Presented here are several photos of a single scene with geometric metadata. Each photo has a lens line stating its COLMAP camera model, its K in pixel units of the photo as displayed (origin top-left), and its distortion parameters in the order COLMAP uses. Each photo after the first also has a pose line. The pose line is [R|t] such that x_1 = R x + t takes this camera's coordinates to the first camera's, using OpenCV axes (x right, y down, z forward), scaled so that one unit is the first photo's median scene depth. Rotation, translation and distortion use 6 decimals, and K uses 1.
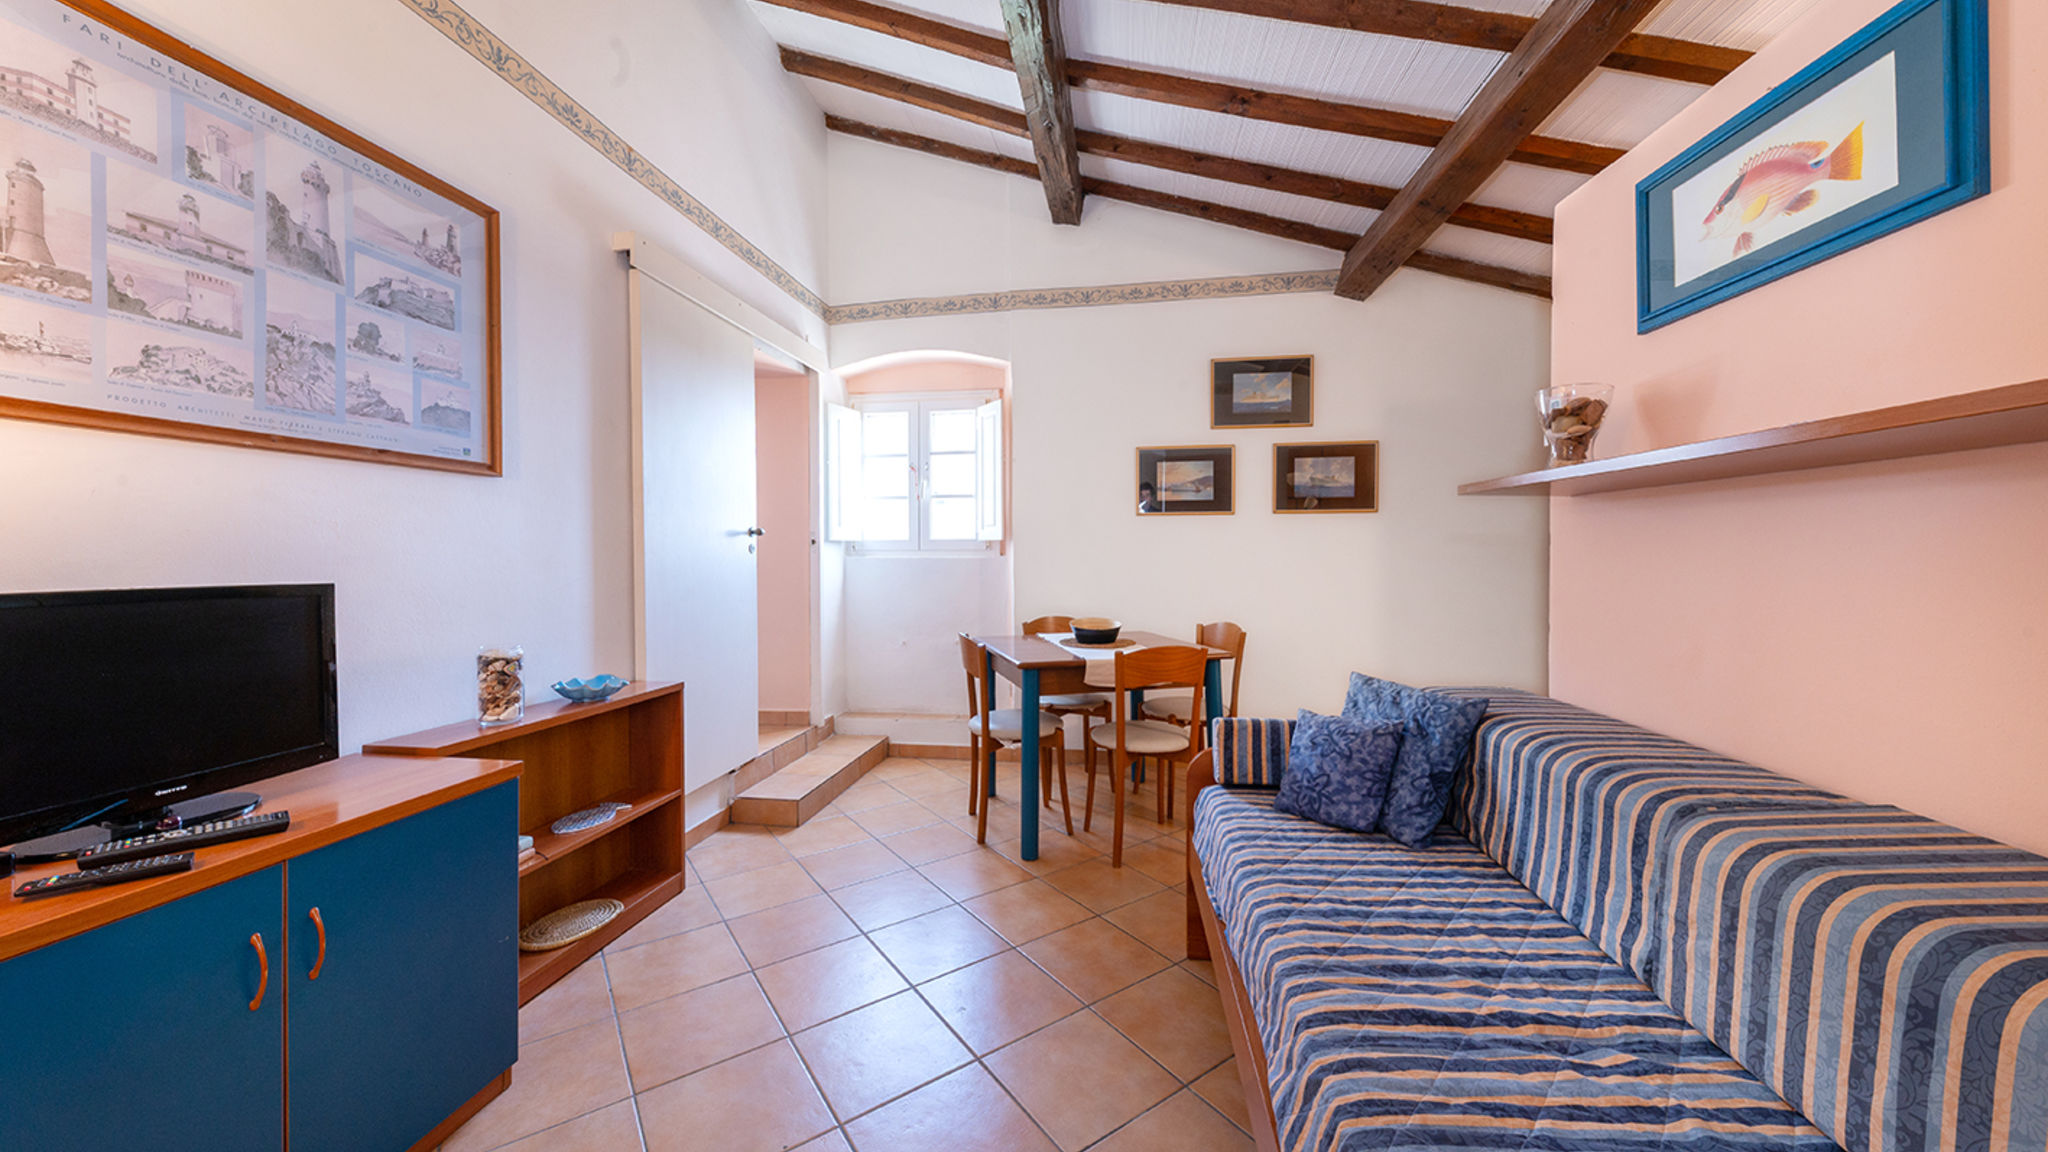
lens RADIAL K [[711.5, 0, 1054.9], [0, 711.5, 562.0], [0, 0, 1]] dist [0.000407, -0.000771]
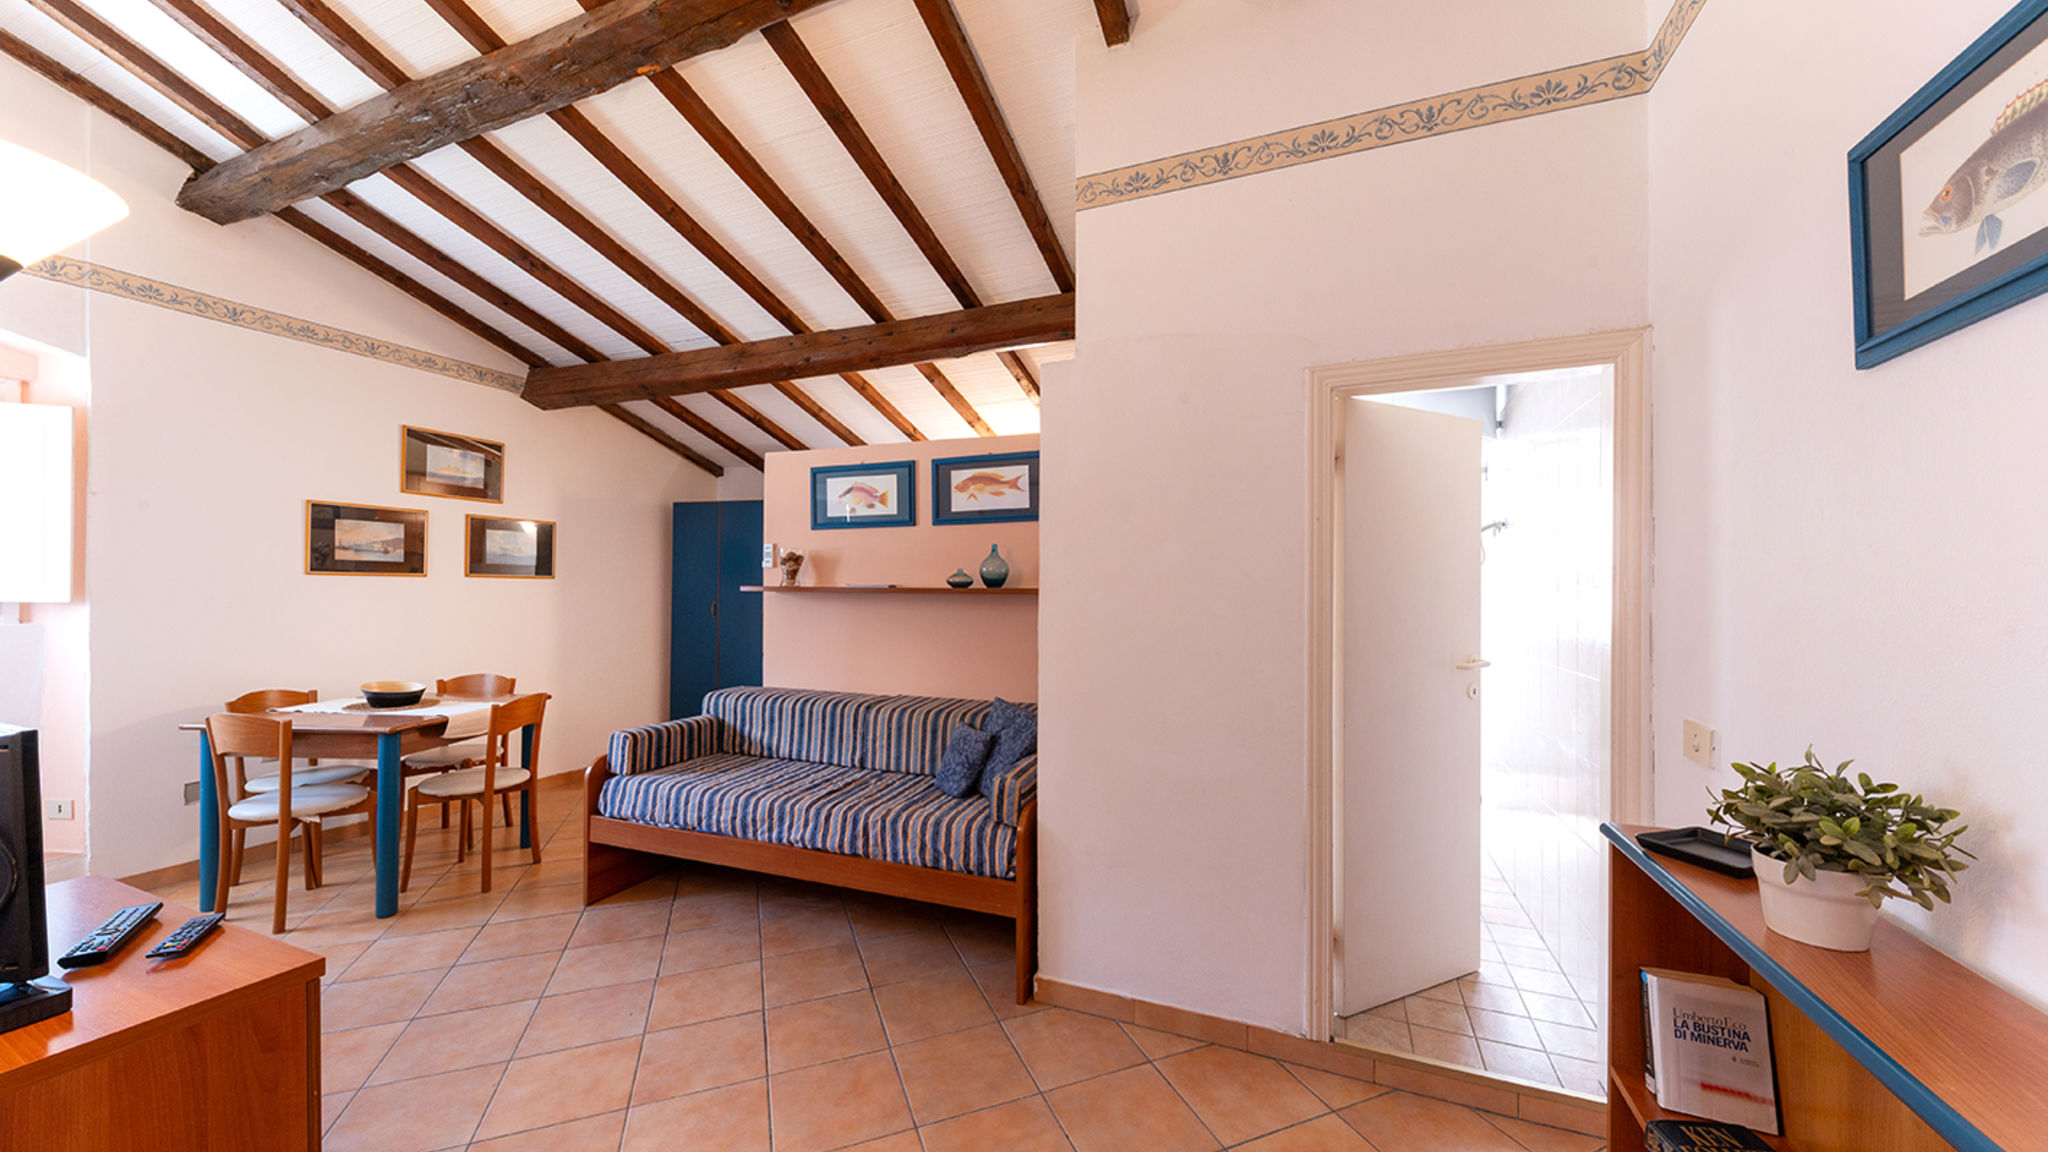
lens RADIAL K [[668.0, 0, 1003.5], [0, 668.0, 581.3], [0, 0, 1]] dist [-0.002210, -0.000056]
pose [[0.271534, 0.025342, 0.962095, -1.089497], [0.000711, 0.999648, -0.026531, -0.076104], [-0.962428, 0.007888, 0.271421, -0.225996]]
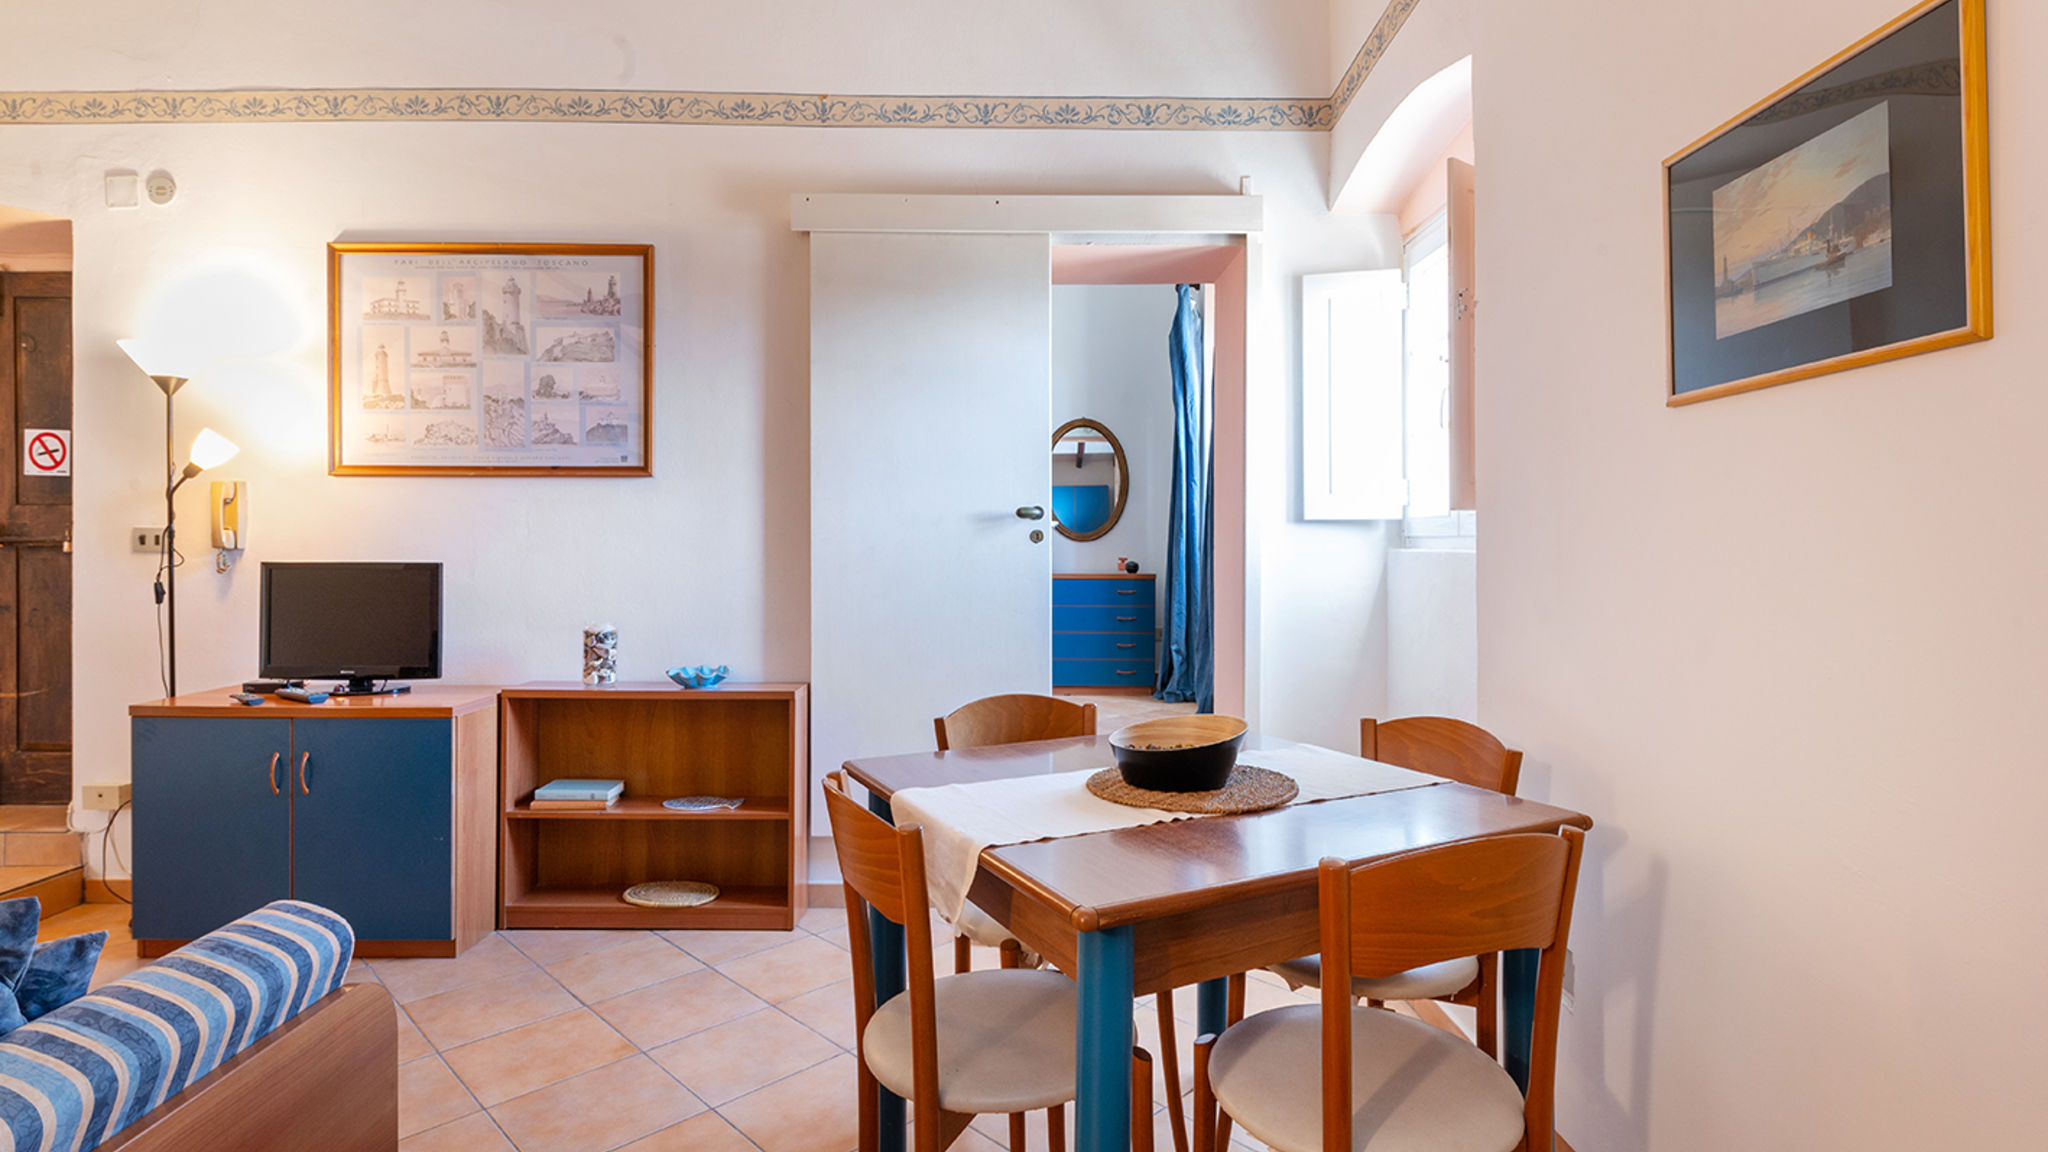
lens RADIAL K [[1036.8, 0, 1041.2], [0, 1036.8, 560.7], [0, 0, 1]] dist [0.010147, -0.003449]
pose [[0.137009, 0.013813, -0.990473, 1.144607], [-0.014041, 0.999829, 0.012001, -0.015282], [0.990470, 0.012263, 0.137180, 1.650185]]
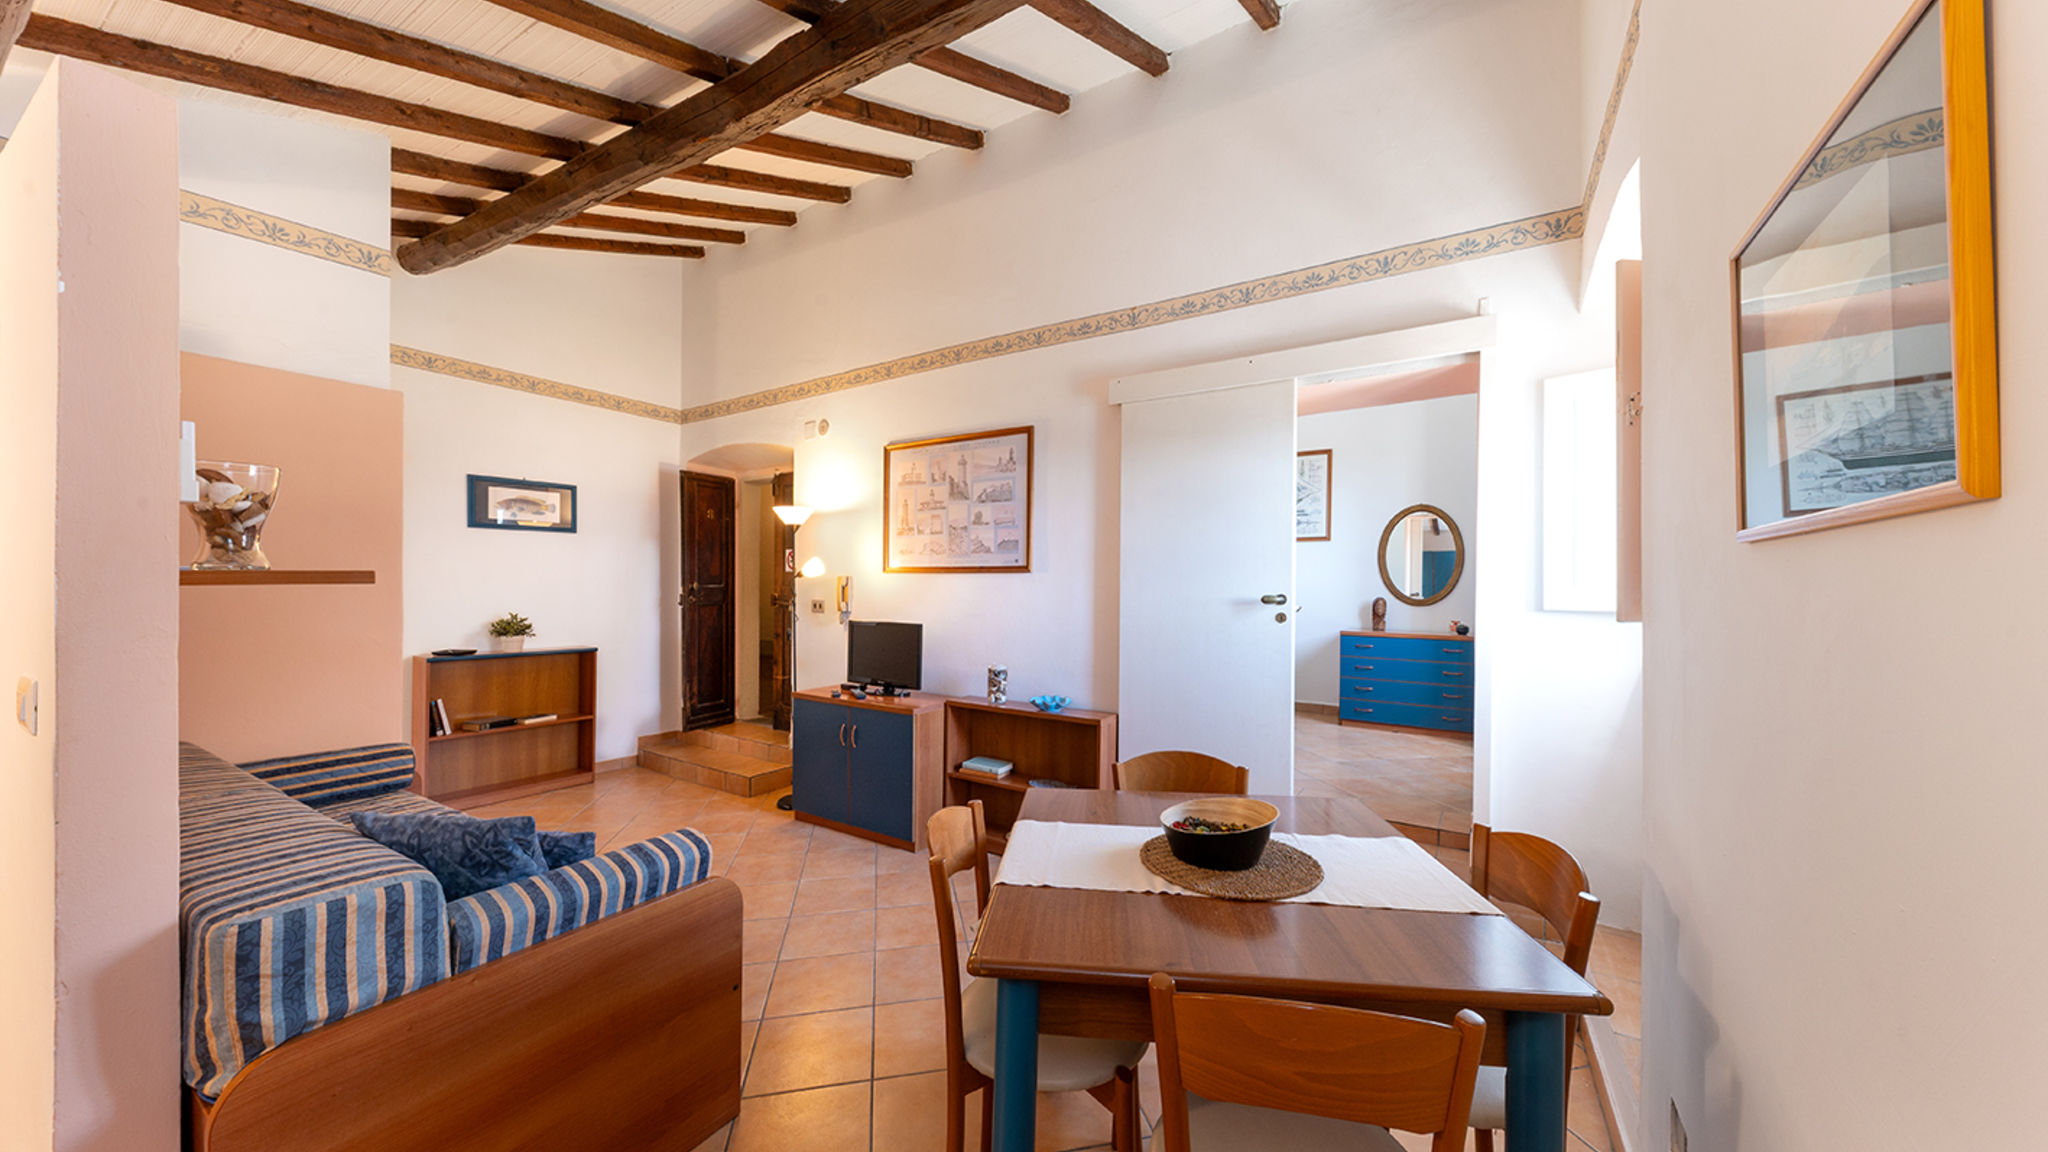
lens RADIAL K [[711.5, 0, 1025.6], [0, 711.5, 590.3], [0, 0, 1]] dist [0.000407, -0.000771]
pose [[-0.439090, 0.004427, -0.898432, 1.004646], [-0.018340, 0.999735, 0.013890, -0.116773], [0.898256, 0.022576, -0.438892, 2.110134]]
